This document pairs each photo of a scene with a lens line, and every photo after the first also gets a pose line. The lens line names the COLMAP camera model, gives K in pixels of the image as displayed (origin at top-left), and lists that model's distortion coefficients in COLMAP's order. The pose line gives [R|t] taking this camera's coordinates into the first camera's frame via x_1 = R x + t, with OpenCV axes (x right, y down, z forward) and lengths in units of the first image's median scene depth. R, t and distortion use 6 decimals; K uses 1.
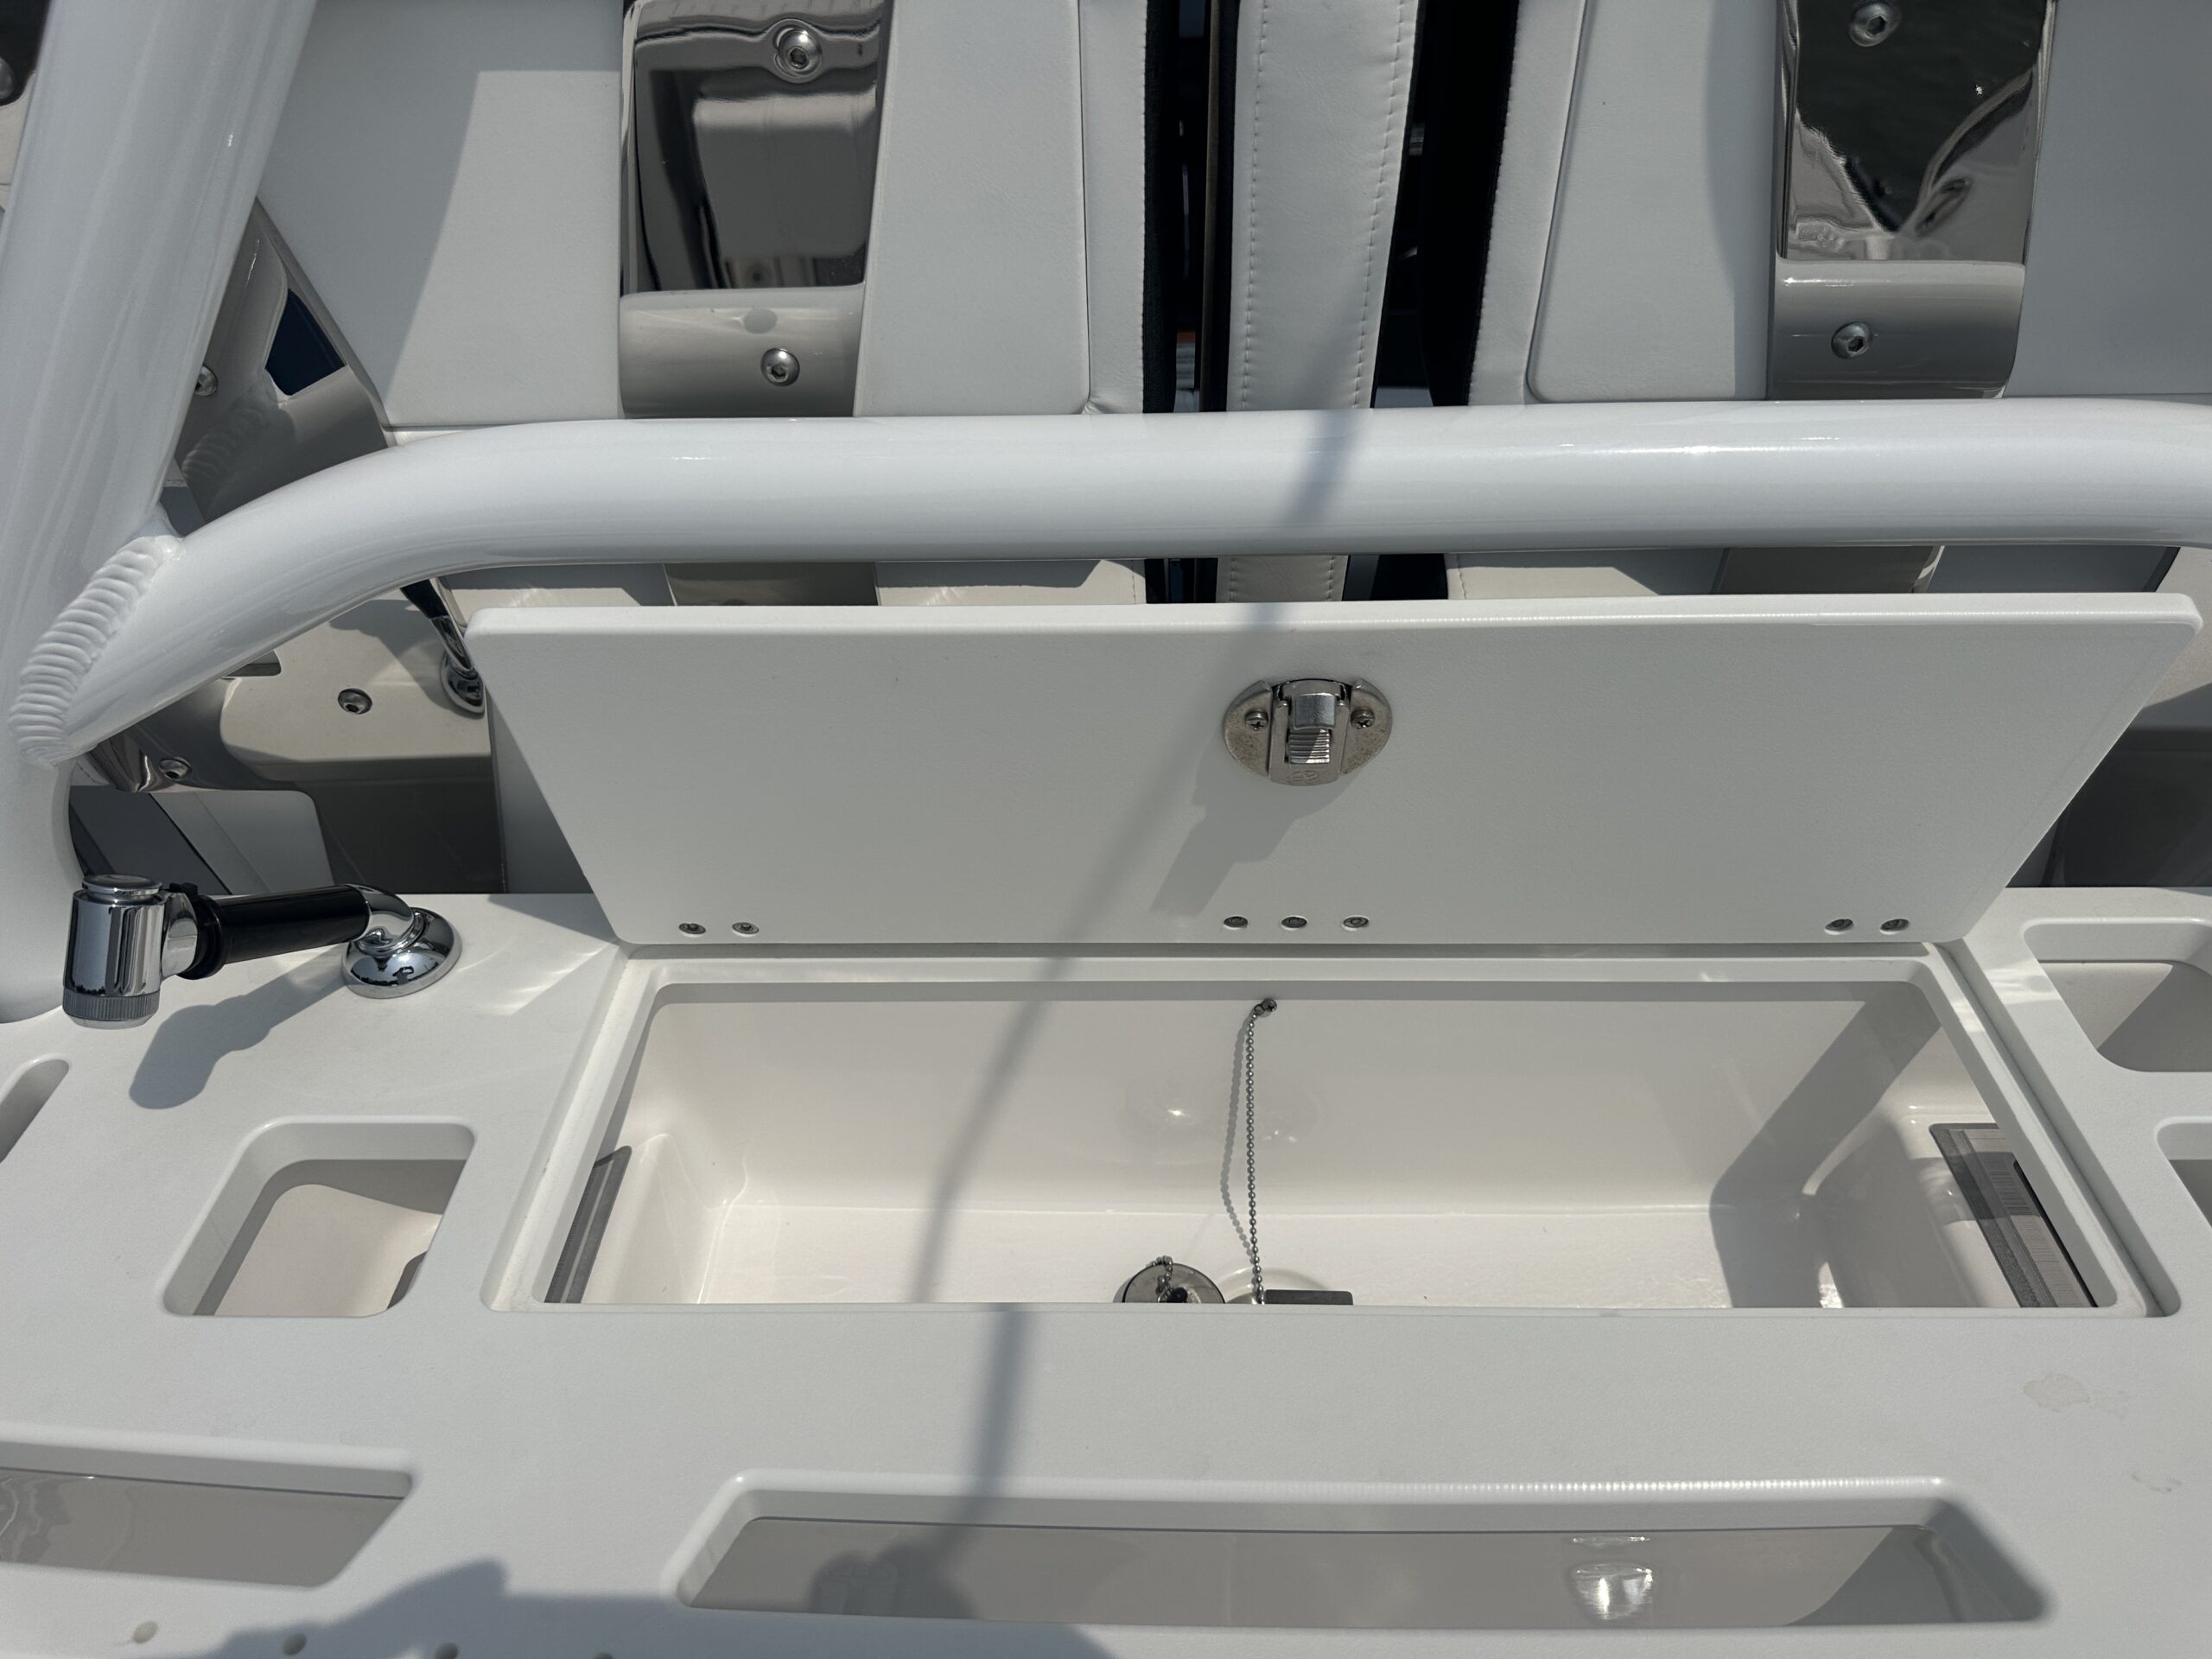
lens RADIAL K [[1577.5, 0, 1081.3], [0, 1577.5, 831.5], [0, 0, 1]] dist [0.040317, -0.050099]
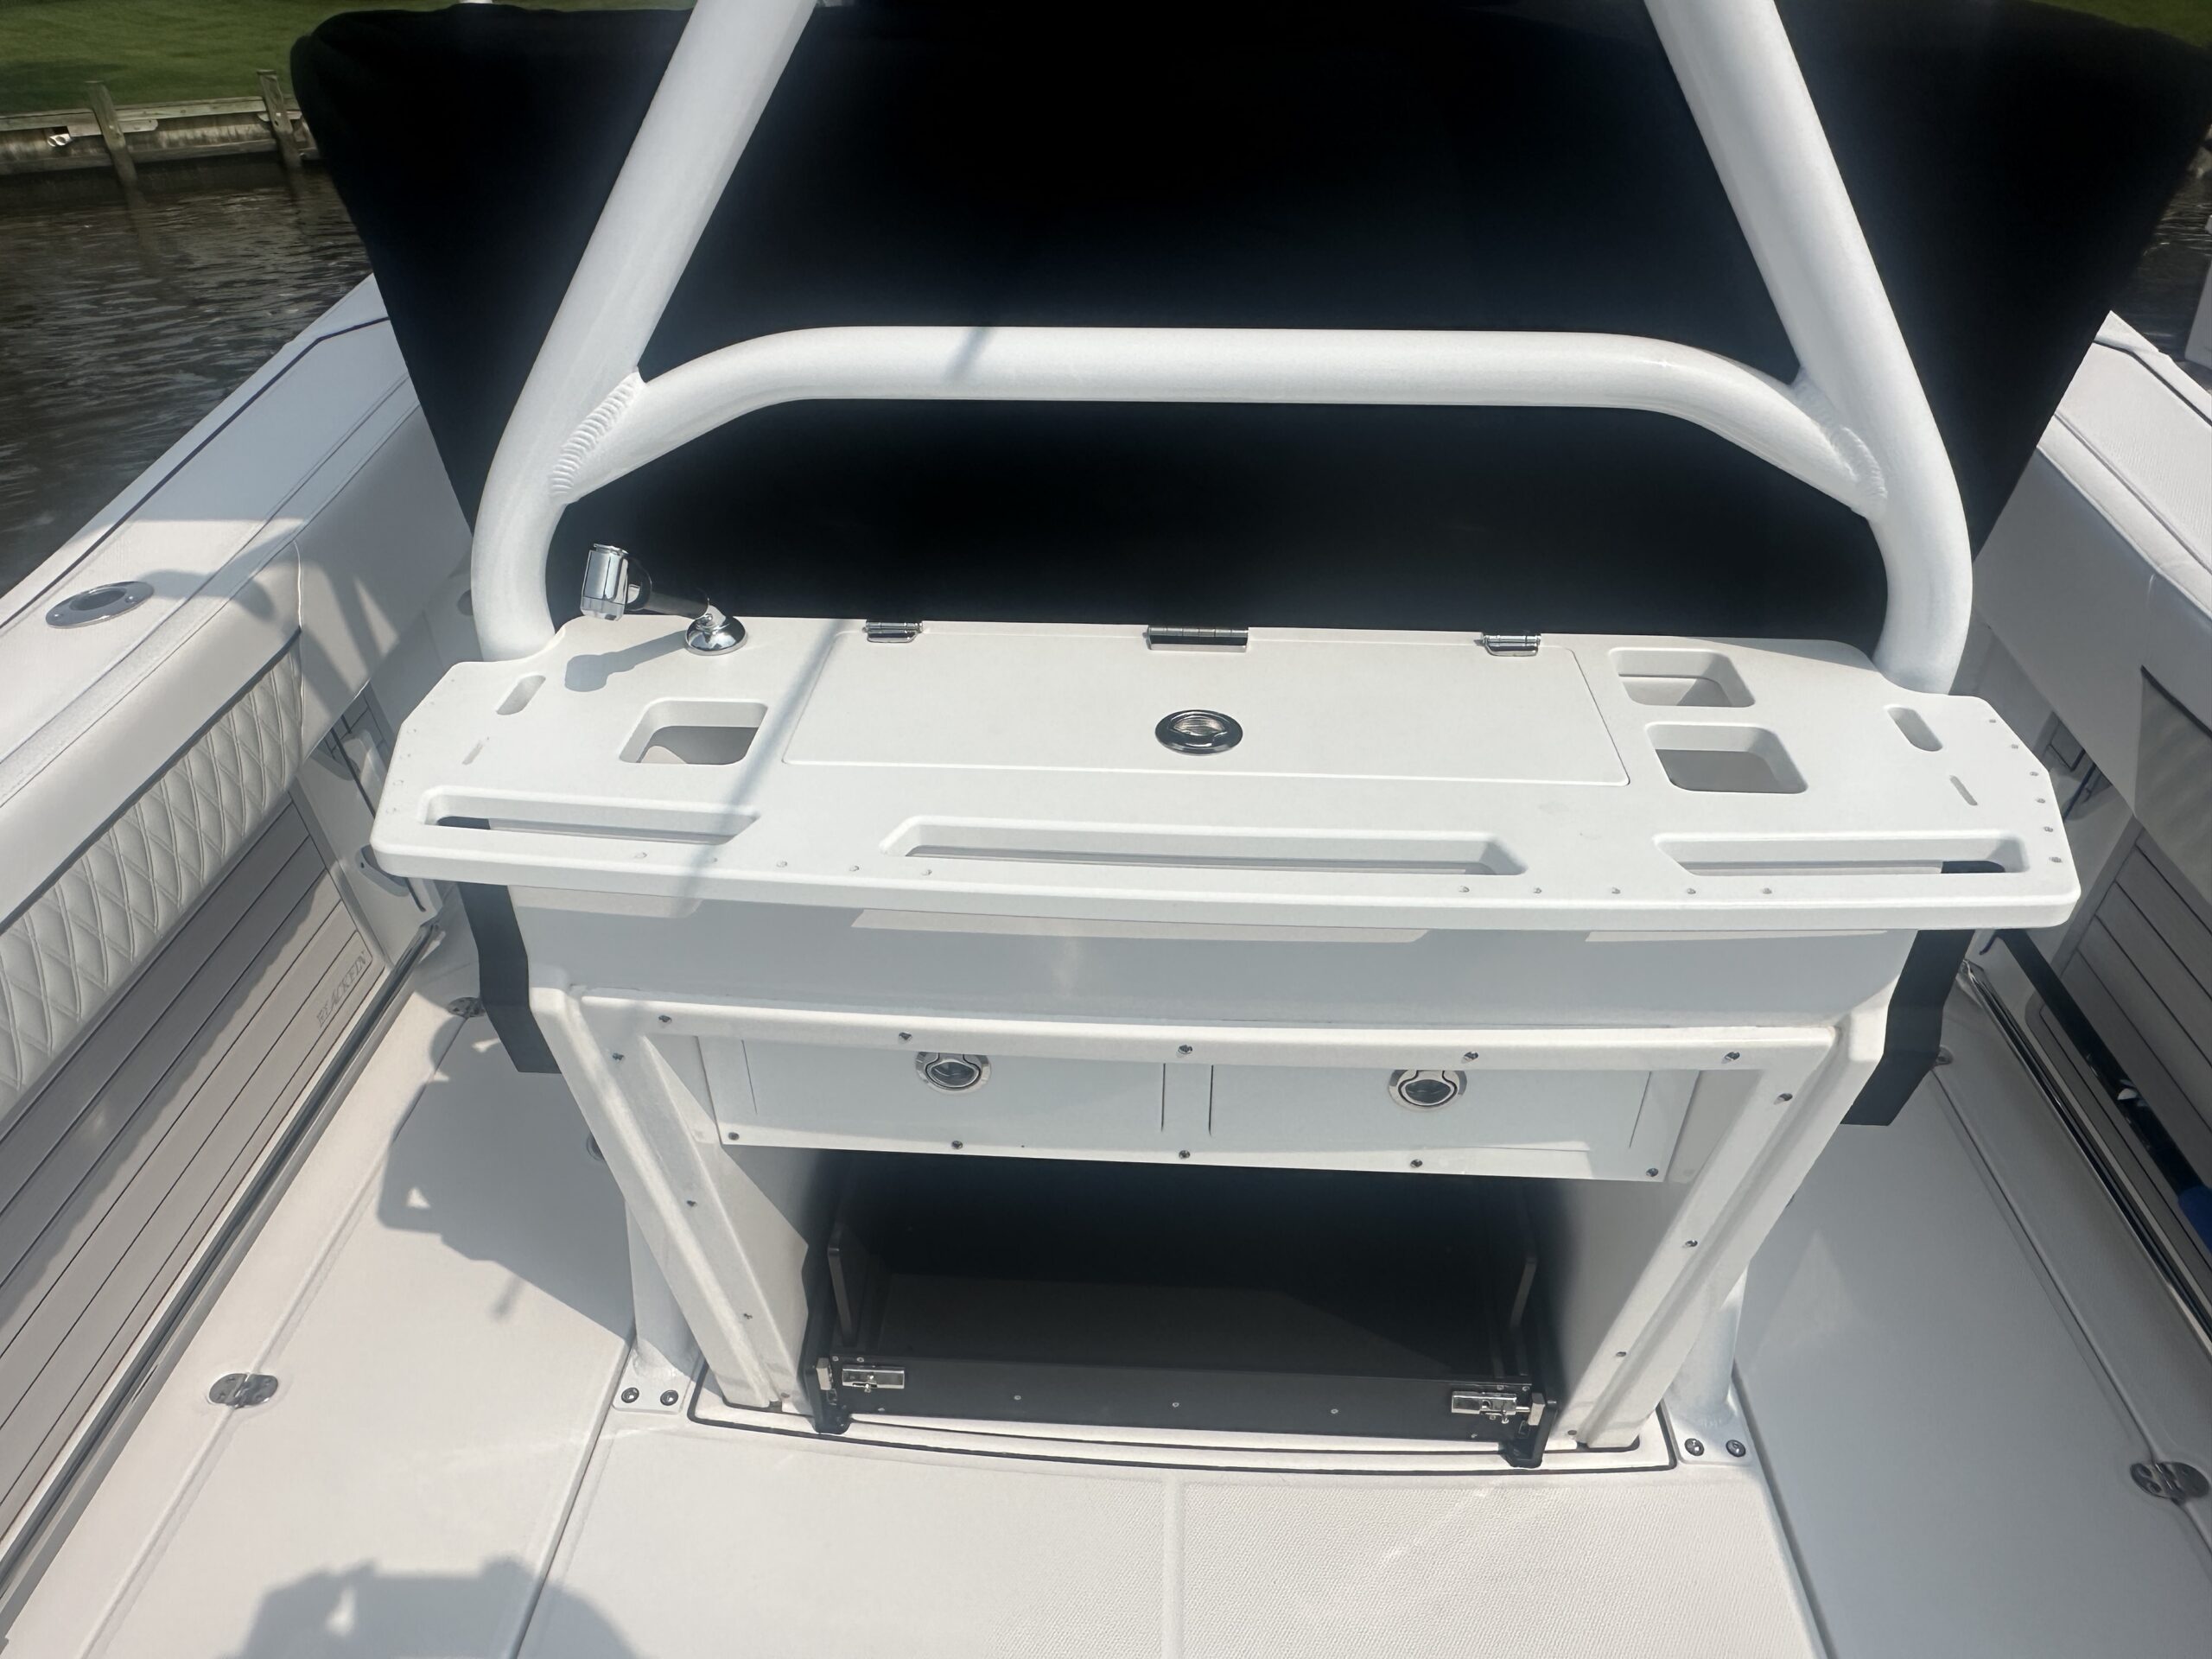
lens RADIAL K [[1478.5, 0, 1087.8], [0, 1478.5, 863.9], [0, 0, 1]] dist [-0.005235, 0.000677]
pose [[0.999161, 0.037466, -0.016534, 0.040713], [-0.037950, 0.998830, -0.029963, 0.426944], [0.015392, 0.030565, 0.999414, -0.778289]]
